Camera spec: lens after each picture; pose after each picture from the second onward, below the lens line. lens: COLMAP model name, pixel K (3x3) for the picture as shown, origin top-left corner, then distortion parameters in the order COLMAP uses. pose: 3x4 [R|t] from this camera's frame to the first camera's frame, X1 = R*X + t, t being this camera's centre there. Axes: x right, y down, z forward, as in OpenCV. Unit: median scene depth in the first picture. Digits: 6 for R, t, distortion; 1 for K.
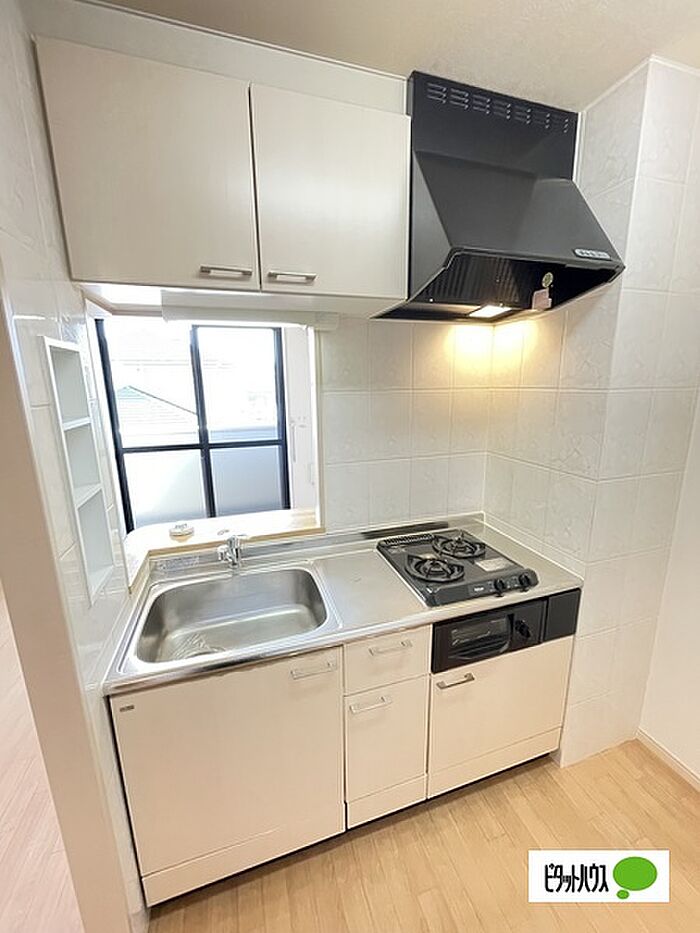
lens RADIAL K [[373.2, 0, 348.3], [0, 373.2, 467.4], [0, 0, 1]] dist [-0.005152, -0.001543]
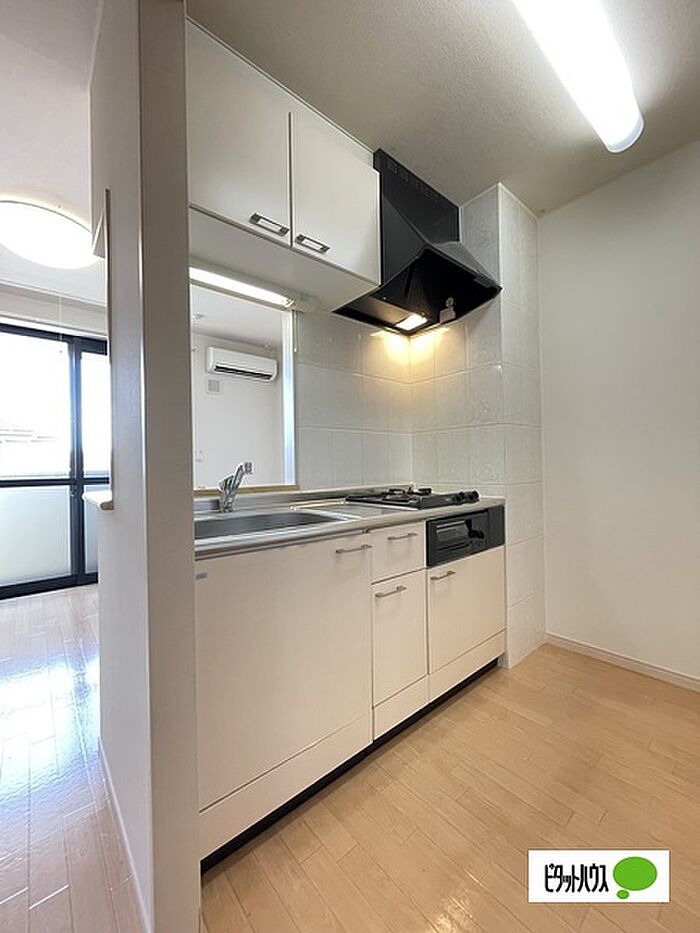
lens RADIAL K [[373.2, 0, 349.4], [0, 373.2, 465.1], [0, 0, 1]] dist [-0.005152, -0.001543]
pose [[0.921723, 0.001849, 0.387845, -0.407411], [0.084873, 0.974791, -0.206349, 0.400359], [-0.378449, 0.223114, 0.898330, -0.041089]]
